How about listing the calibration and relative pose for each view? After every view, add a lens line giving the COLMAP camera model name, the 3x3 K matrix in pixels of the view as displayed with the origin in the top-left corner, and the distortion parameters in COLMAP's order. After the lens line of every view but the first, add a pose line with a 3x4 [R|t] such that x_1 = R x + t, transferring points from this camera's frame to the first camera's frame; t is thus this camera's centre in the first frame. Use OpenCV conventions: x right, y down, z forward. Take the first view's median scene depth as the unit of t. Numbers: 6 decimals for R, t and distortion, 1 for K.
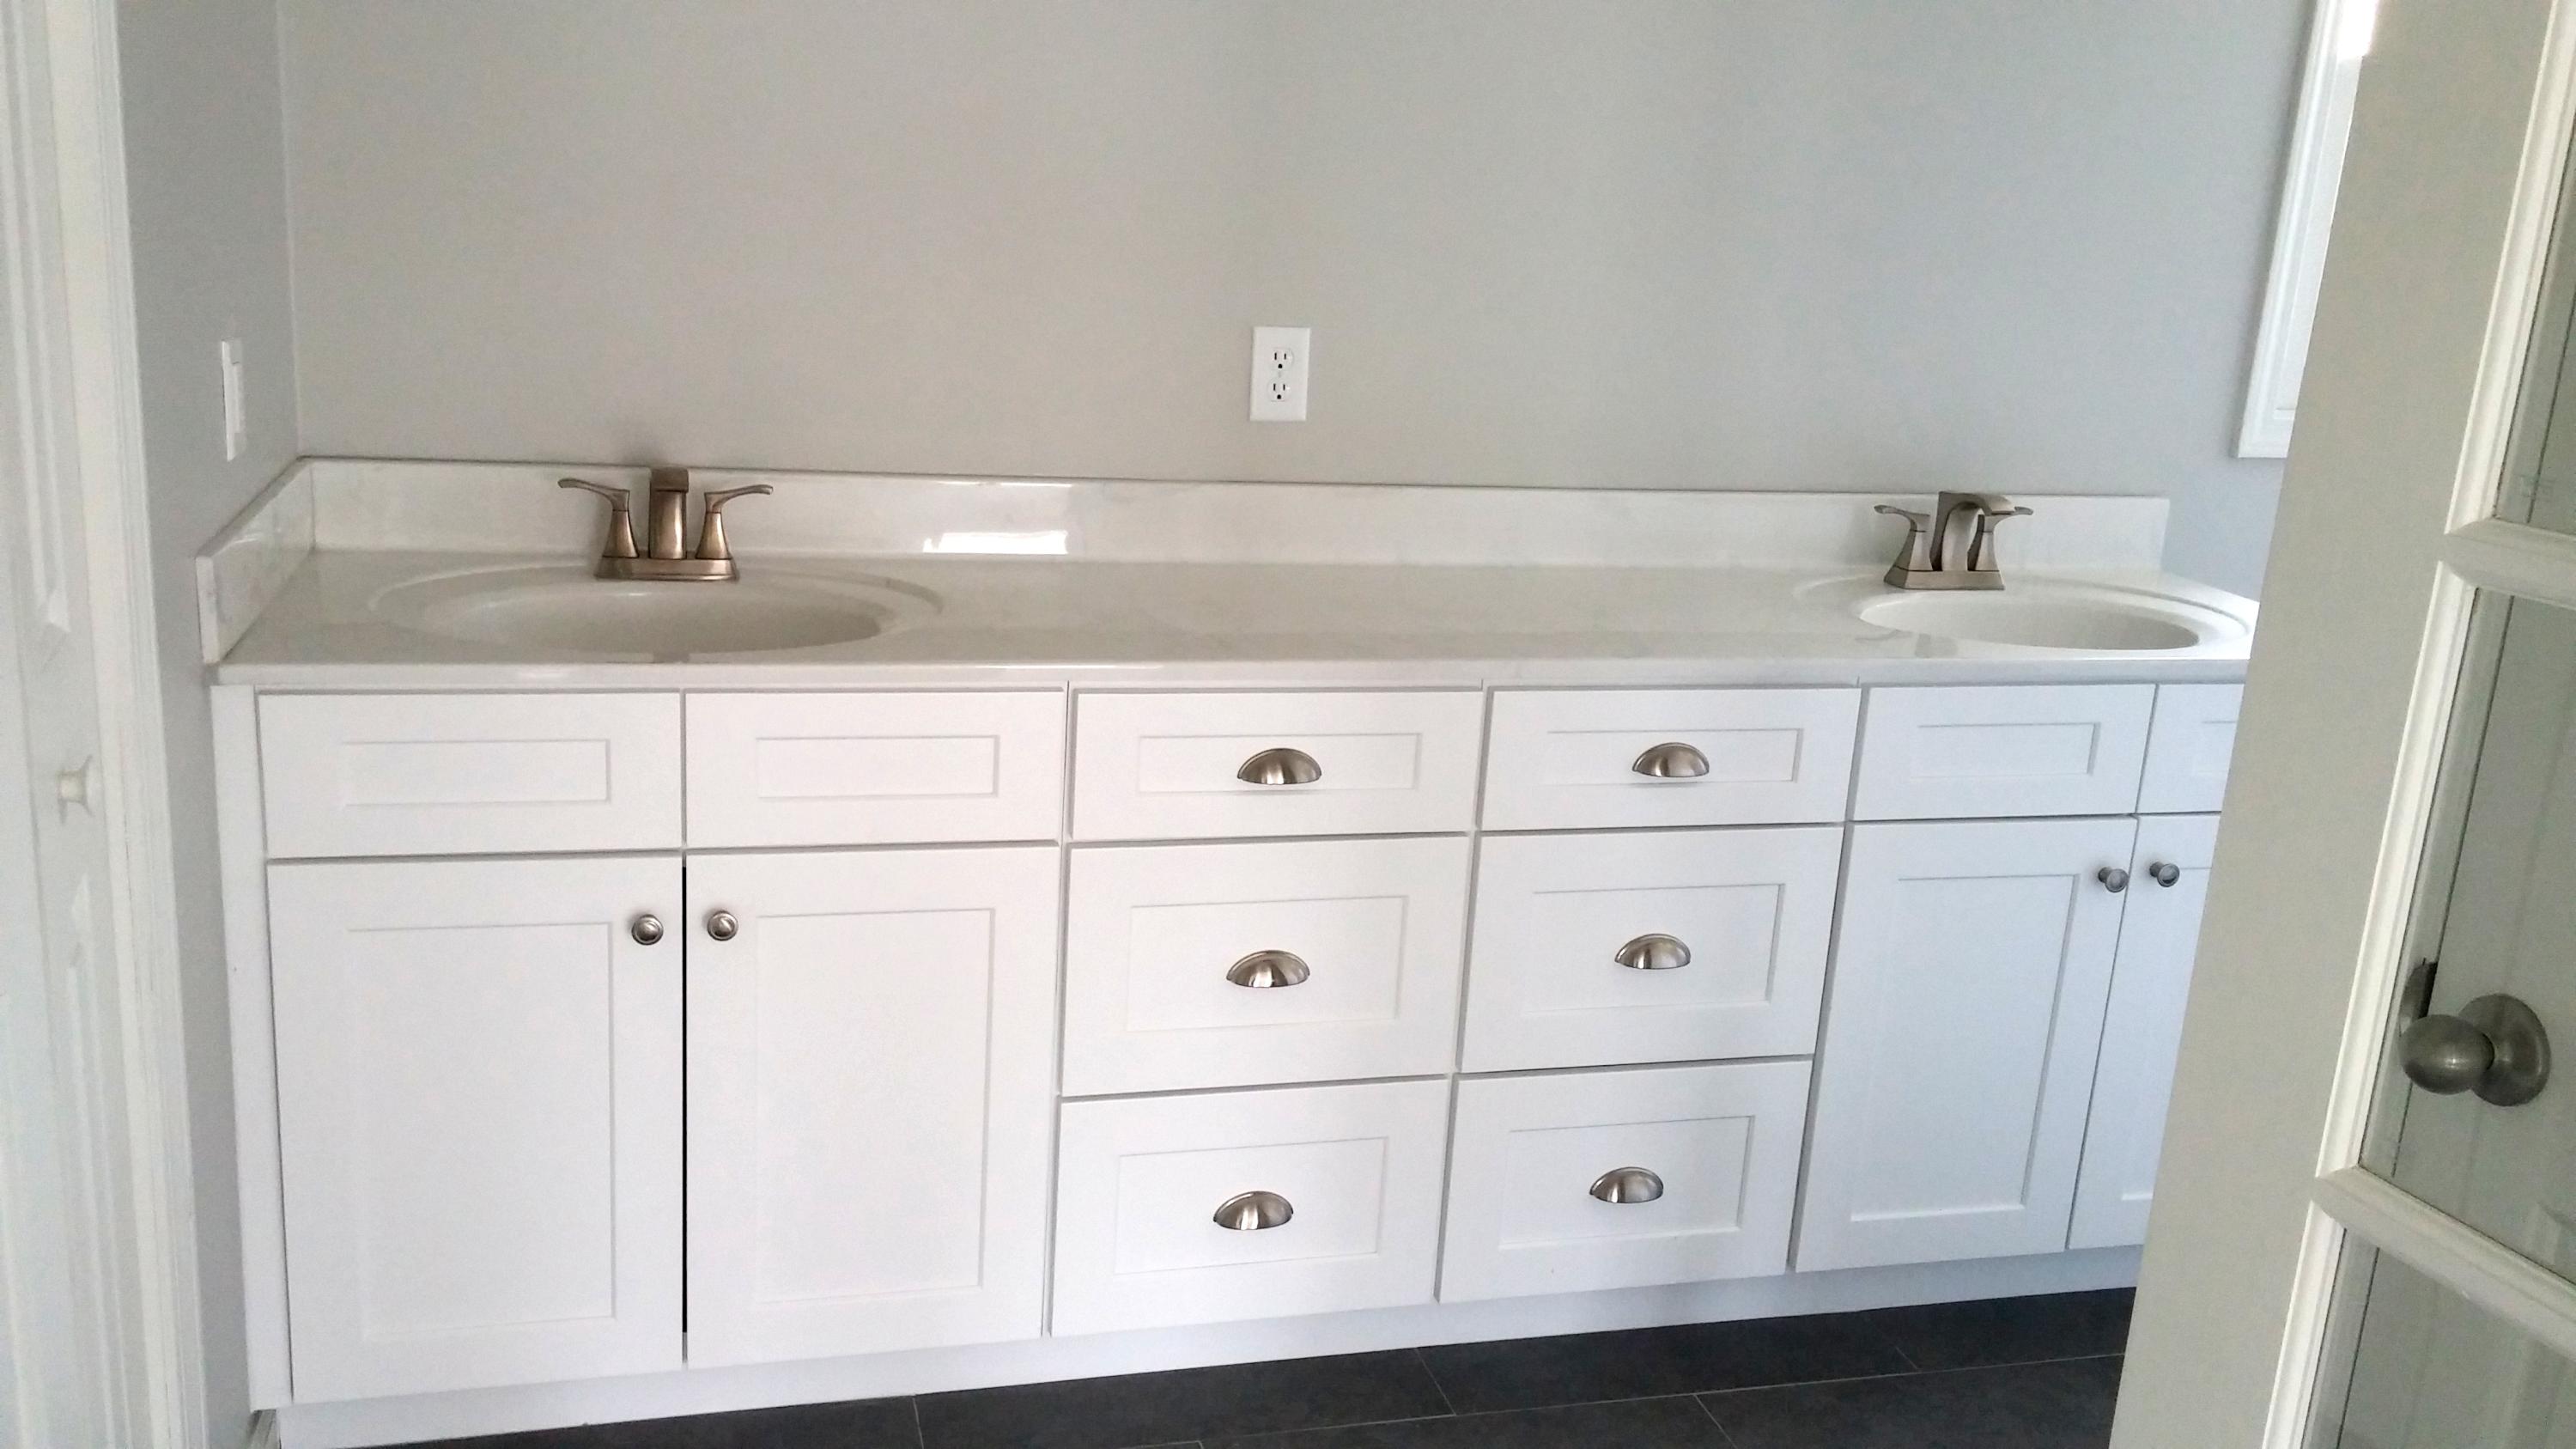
lens RADIAL K [[2171.8, 0, 1285.3], [0, 2171.8, 724.8], [0, 0, 1]] dist [0.072974, -0.082173]
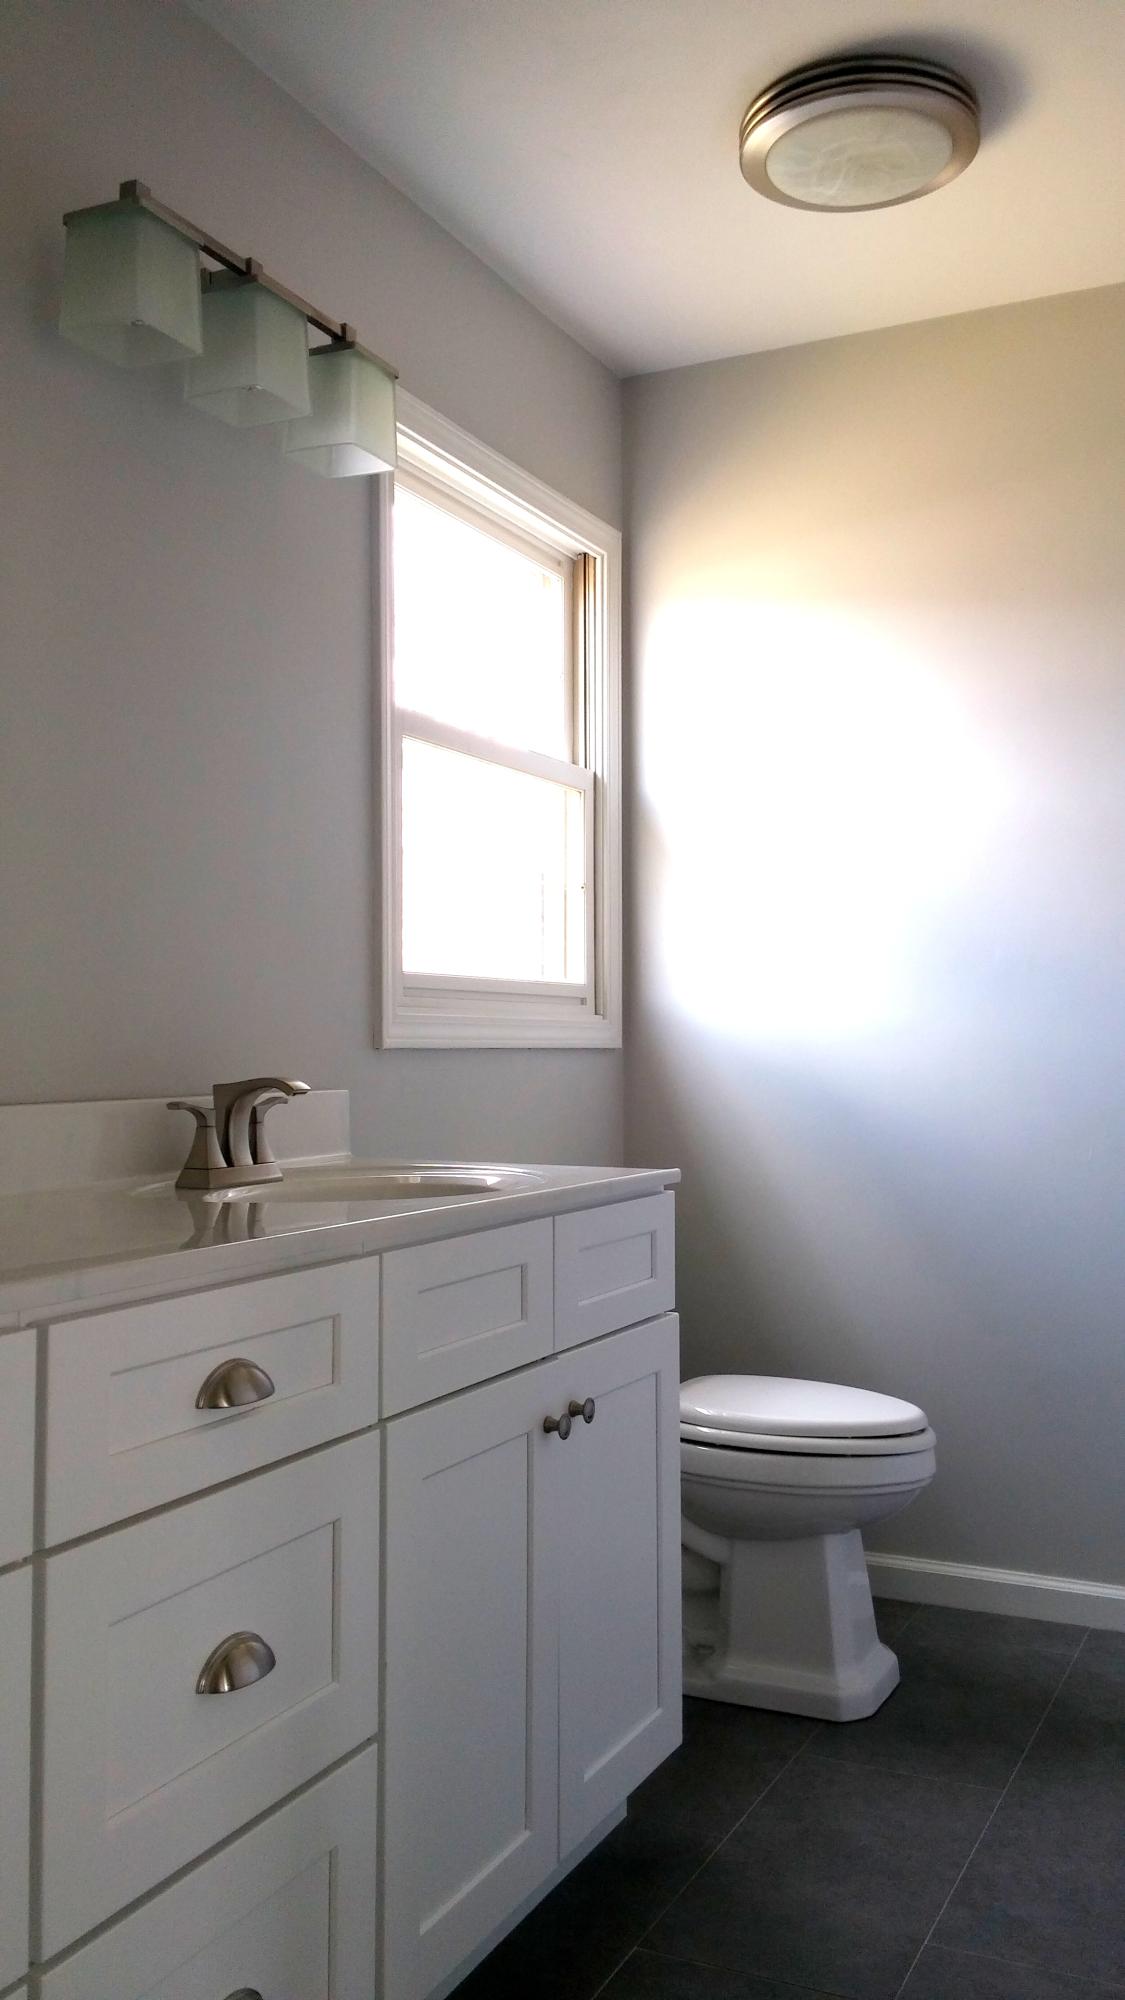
lens RADIAL K [[1686.0, 0, 565.6], [0, 1686.0, 1006.3], [0, 0, 1]] dist [0.072974, -0.082173]
pose [[0.677988, -0.052366, 0.733206, -0.150838], [0.232179, 0.961651, -0.146012, 0.002516], [-0.697442, 0.269229, 0.664146, 0.457036]]
